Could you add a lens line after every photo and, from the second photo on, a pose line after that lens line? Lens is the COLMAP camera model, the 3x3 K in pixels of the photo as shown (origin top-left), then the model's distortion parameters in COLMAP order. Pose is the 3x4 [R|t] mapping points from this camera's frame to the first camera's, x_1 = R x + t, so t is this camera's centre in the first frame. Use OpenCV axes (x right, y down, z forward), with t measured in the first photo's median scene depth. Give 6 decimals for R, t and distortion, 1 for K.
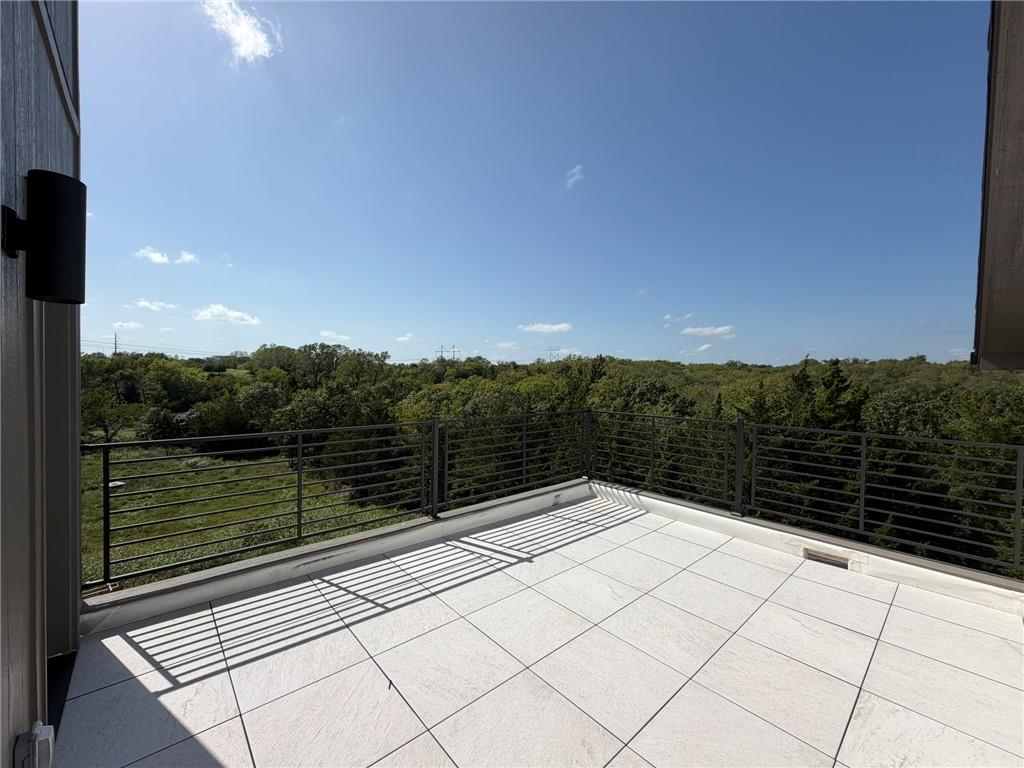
lens RADIAL K [[407.1, 0, 509.2], [0, 407.1, 381.6], [0, 0, 1]] dist [-0.000627, 0.000083]
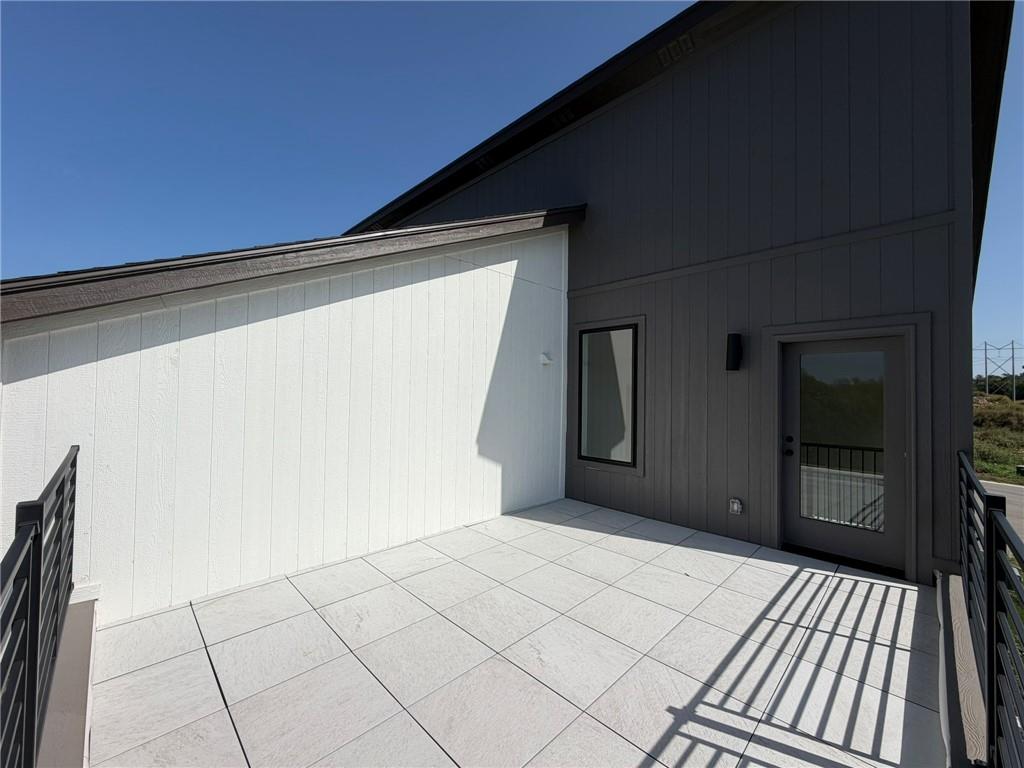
lens RADIAL K [[407.1, 0, 507.5], [0, 407.1, 383.9], [0, 0, 1]] dist [-0.000627, 0.000083]
pose [[-0.998205, -0.035076, -0.048542, 0.384582], [-0.034755, 0.999368, -0.007428, 0.000656], [0.048772, -0.005728, -0.998794, 1.839155]]
